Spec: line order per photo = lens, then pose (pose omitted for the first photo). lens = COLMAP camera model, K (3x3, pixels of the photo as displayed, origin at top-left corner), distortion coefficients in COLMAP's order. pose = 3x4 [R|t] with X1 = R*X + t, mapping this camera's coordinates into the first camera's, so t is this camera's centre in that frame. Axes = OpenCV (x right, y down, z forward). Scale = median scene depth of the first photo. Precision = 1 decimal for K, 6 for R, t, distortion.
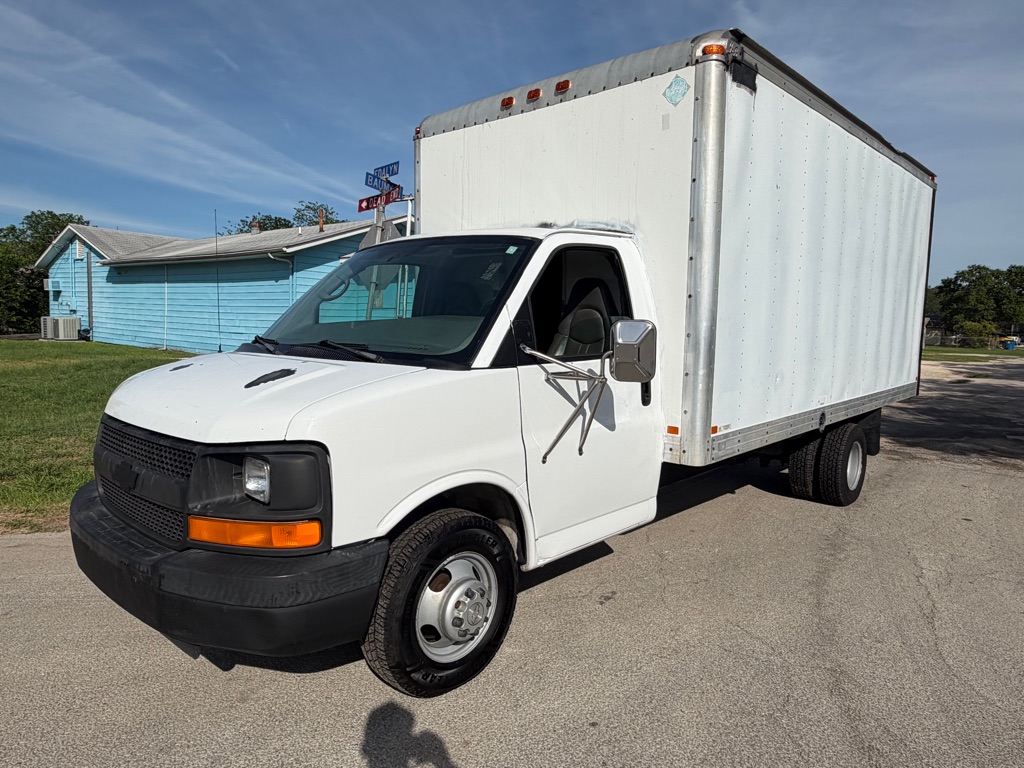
lens RADIAL K [[664.3, 0, 501.7], [0, 664.3, 383.8], [0, 0, 1]] dist [0.002791, 0.000028]
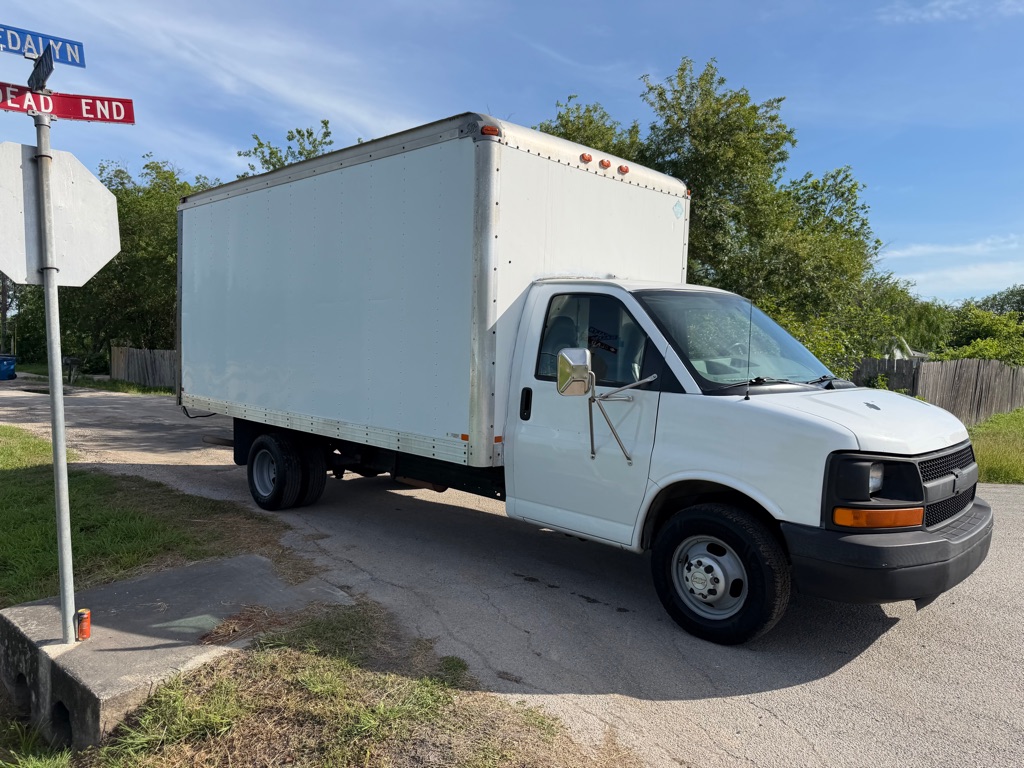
lens RADIAL K [[744.6, 0, 498.6], [0, 744.6, 387.7], [0, 0, 1]] dist [0.024035, -0.034874]
pose [[0.028163, -0.070057, 0.997145, -1.289512], [0.073344, 0.994997, 0.067834, -0.138501], [-0.996909, 0.071225, 0.033160, 1.152883]]
